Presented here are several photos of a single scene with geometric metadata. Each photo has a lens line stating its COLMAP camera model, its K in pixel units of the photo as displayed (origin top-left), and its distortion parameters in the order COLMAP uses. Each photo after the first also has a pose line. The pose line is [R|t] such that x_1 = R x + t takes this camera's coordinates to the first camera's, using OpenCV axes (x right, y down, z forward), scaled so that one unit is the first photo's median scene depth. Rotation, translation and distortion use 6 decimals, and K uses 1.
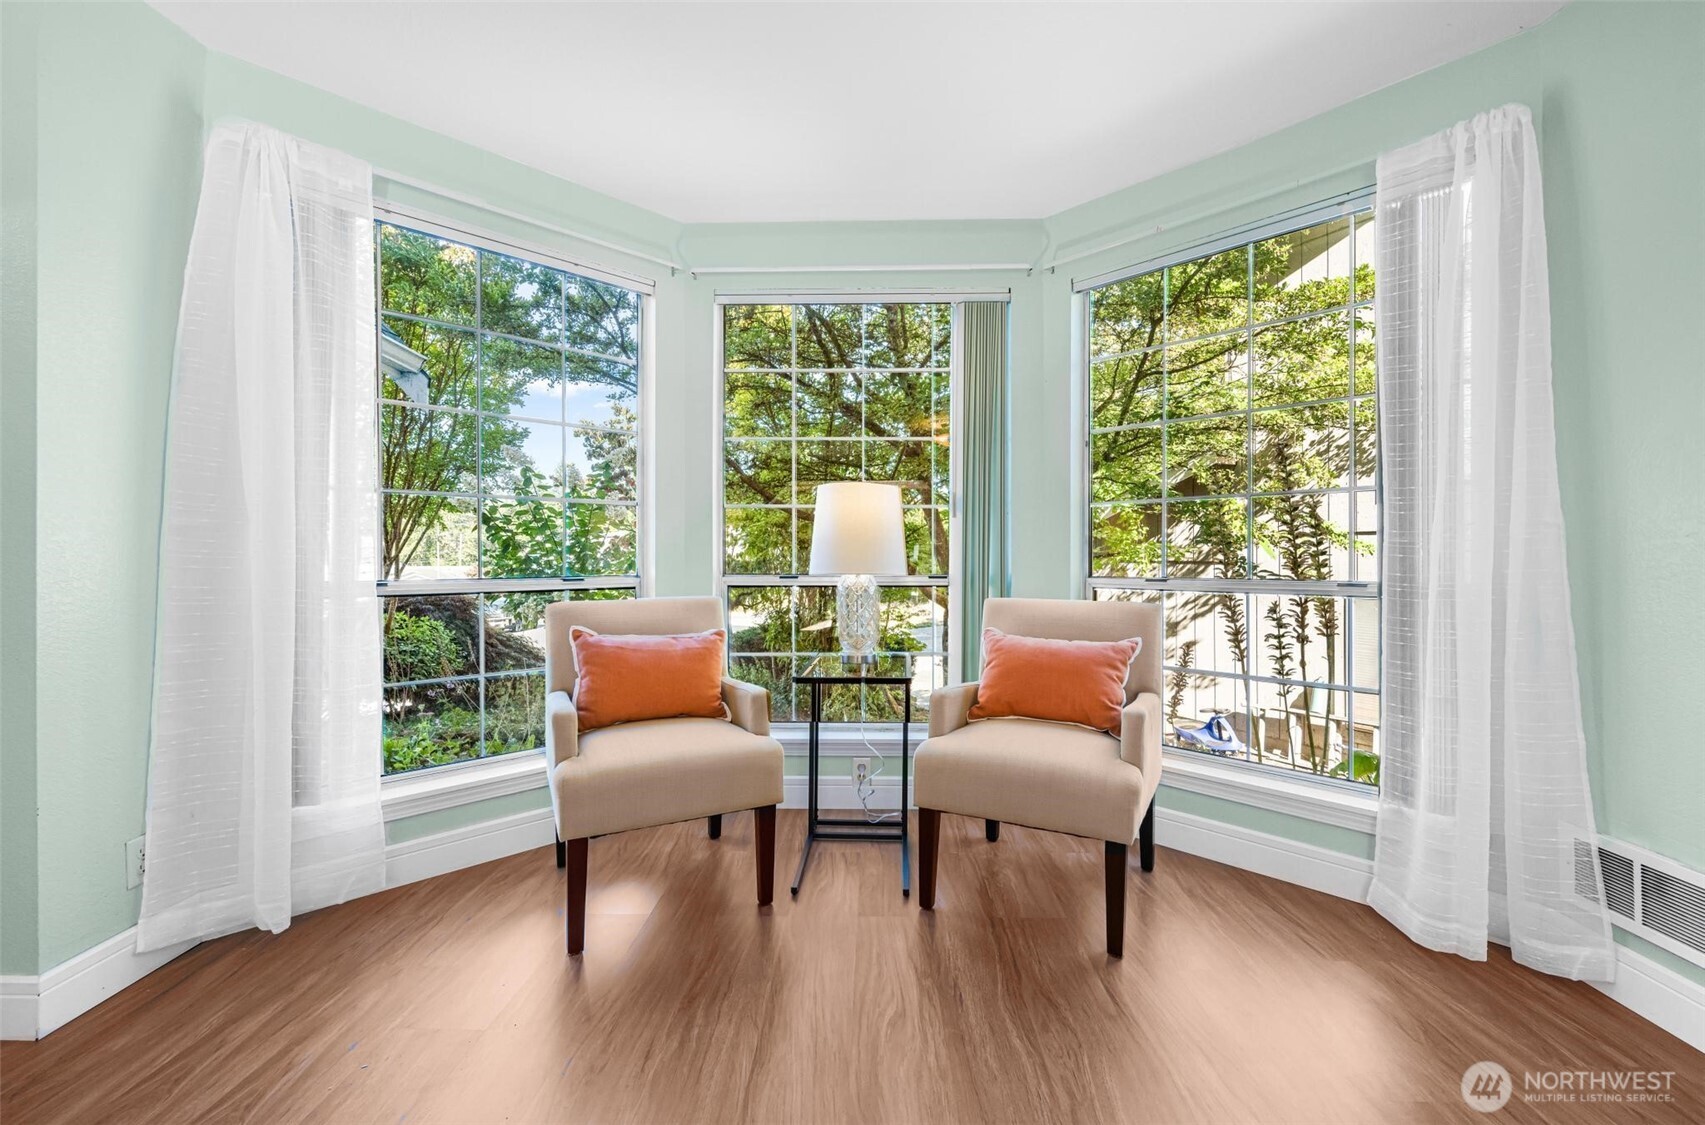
lens RADIAL K [[708.1, 0, 863.5], [0, 708.1, 559.0], [0, 0, 1]] dist [-0.003417, -0.000335]
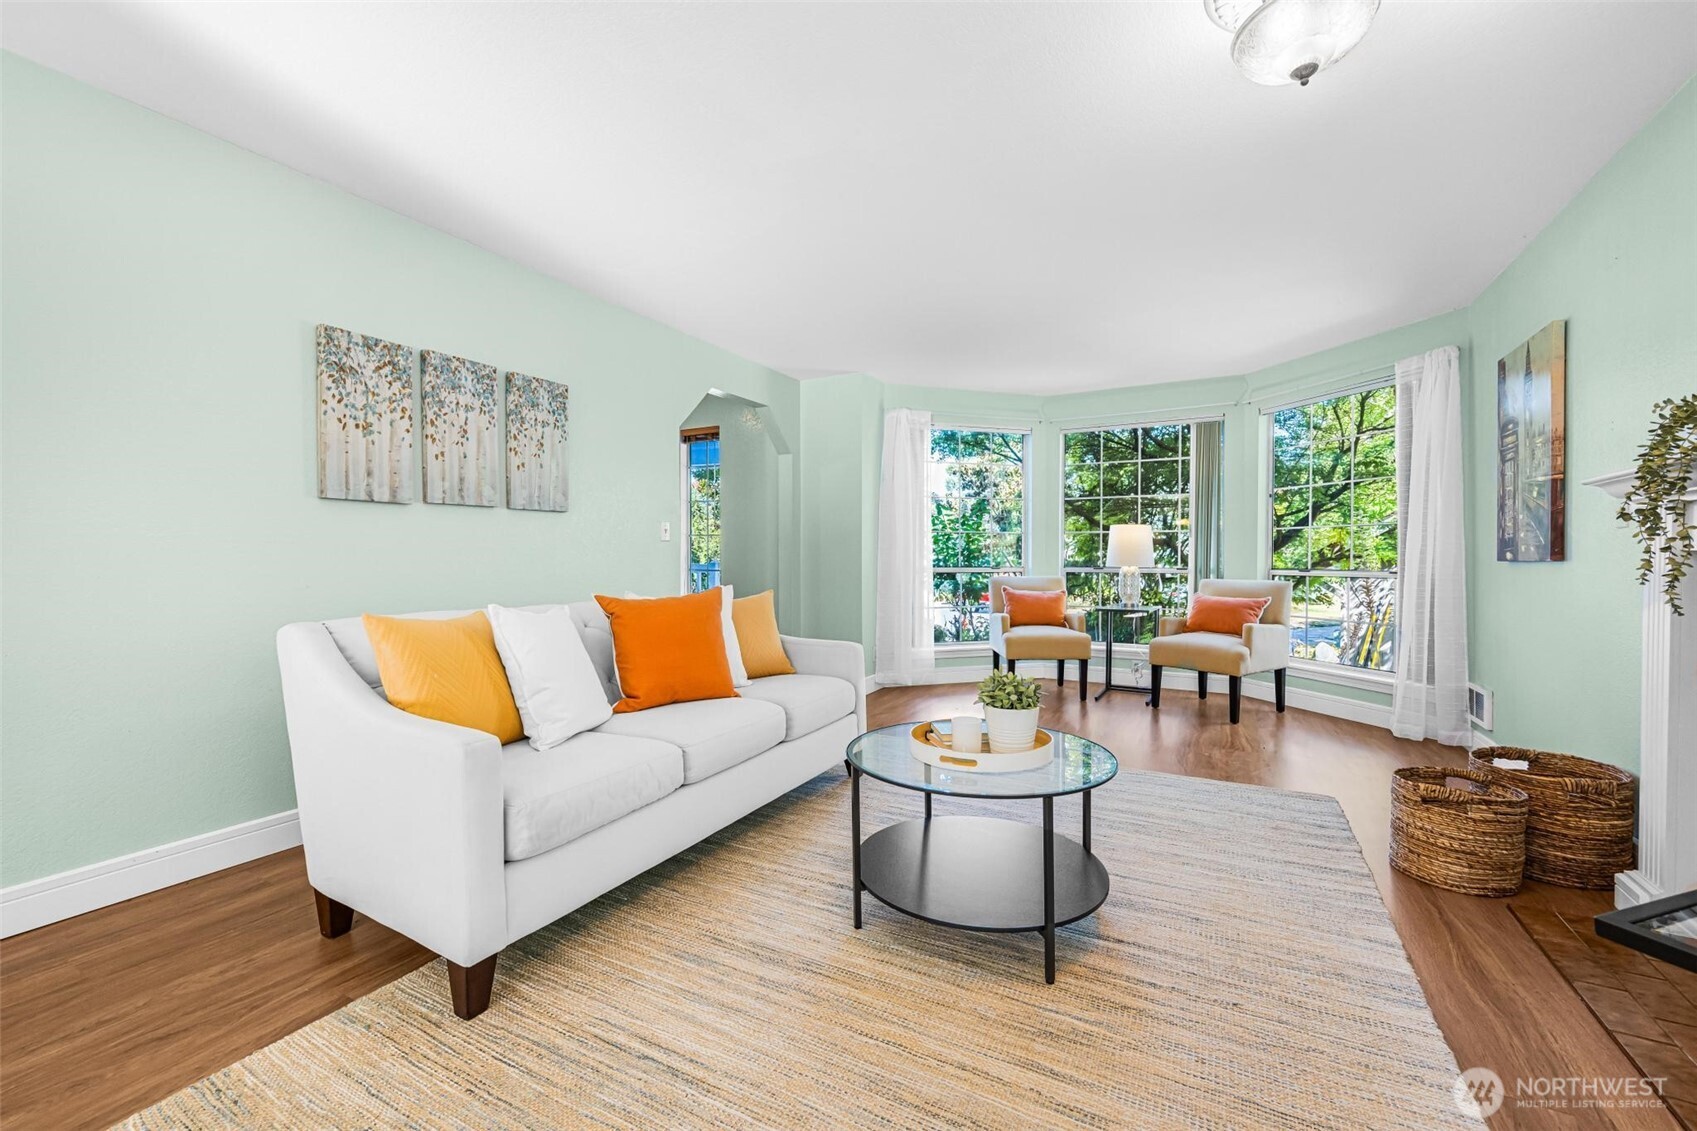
lens RADIAL K [[687.4, 0, 854.9], [0, 687.4, 568.2], [0, 0, 1]] dist [-0.003271, 0.000009]
pose [[0.889012, 0.007924, -0.457816, 0.212784], [-0.002190, 0.999912, 0.013054, 0.002459], [0.457879, -0.010603, 0.888951, -1.285135]]
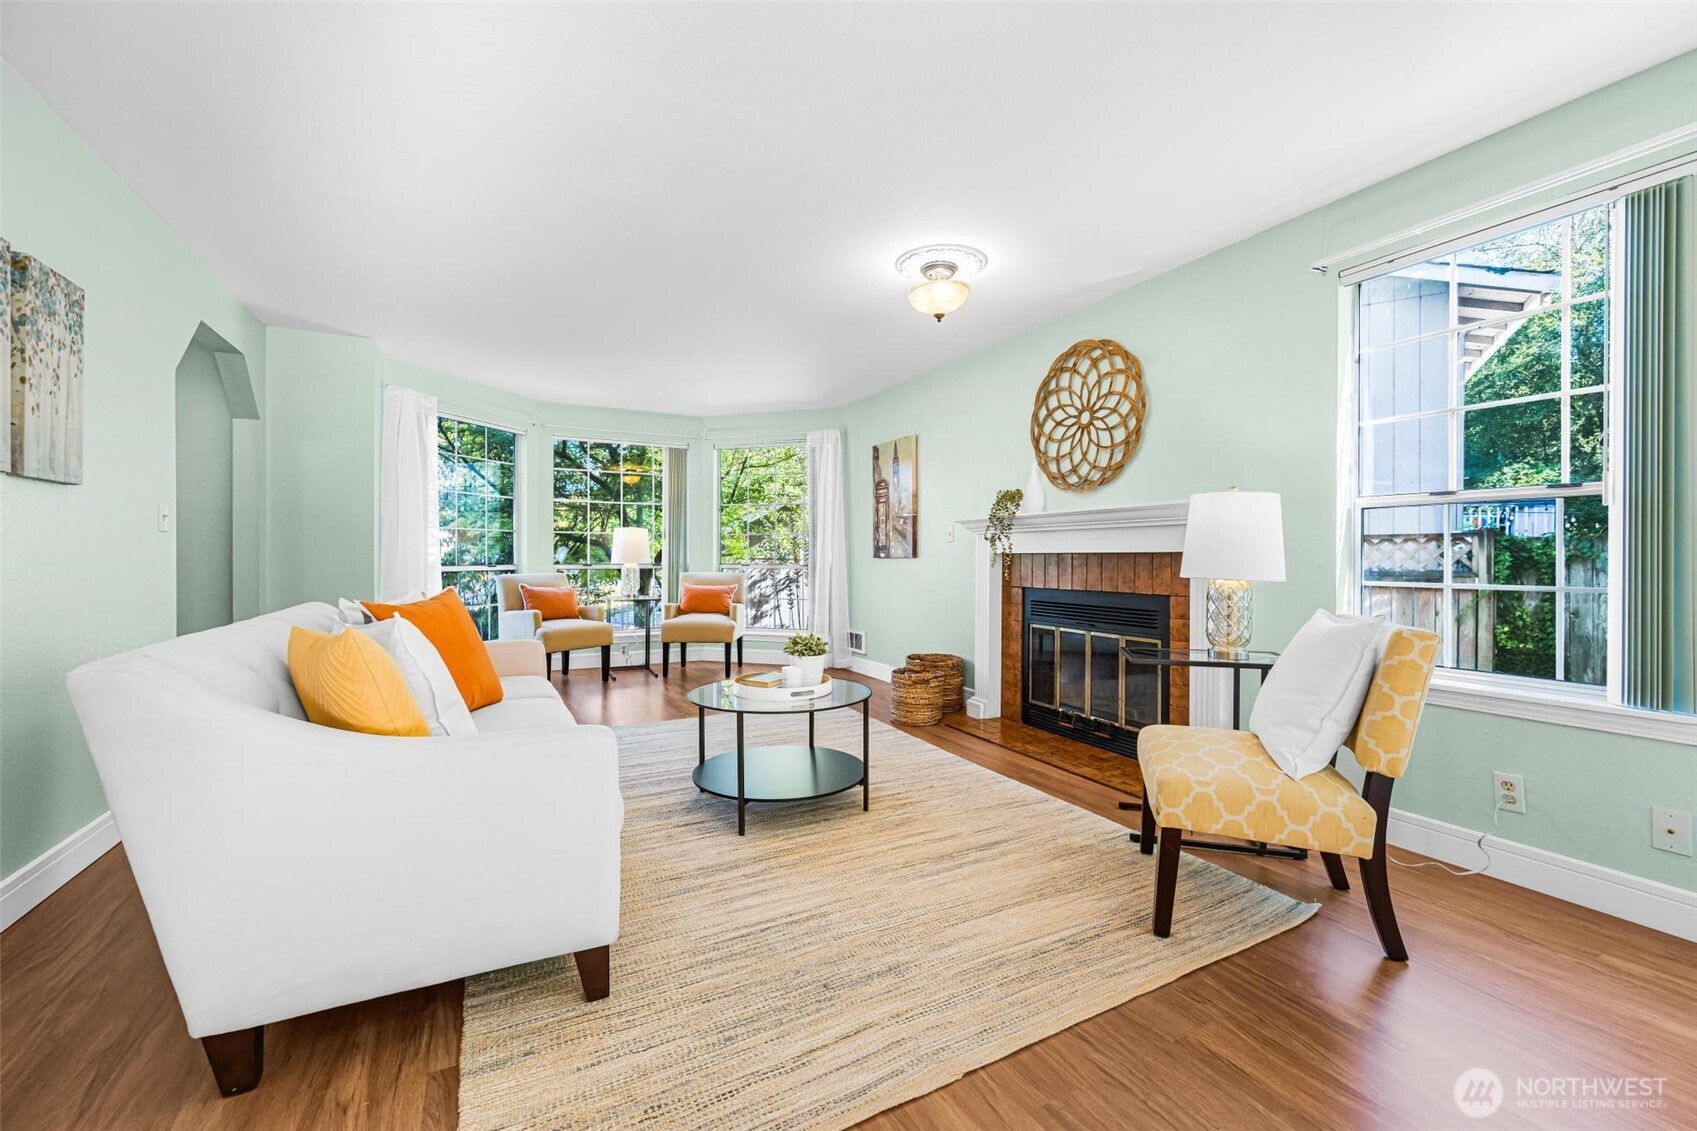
lens RADIAL K [[687.4, 0, 853.3], [0, 687.4, 558.5], [0, 0, 1]] dist [-0.003271, 0.000009]
pose [[0.876264, 0.000090, 0.481832, -0.516641], [-0.001051, 0.999998, 0.001724, 0.001586], [-0.481831, -0.002017, 0.876262, -1.594660]]
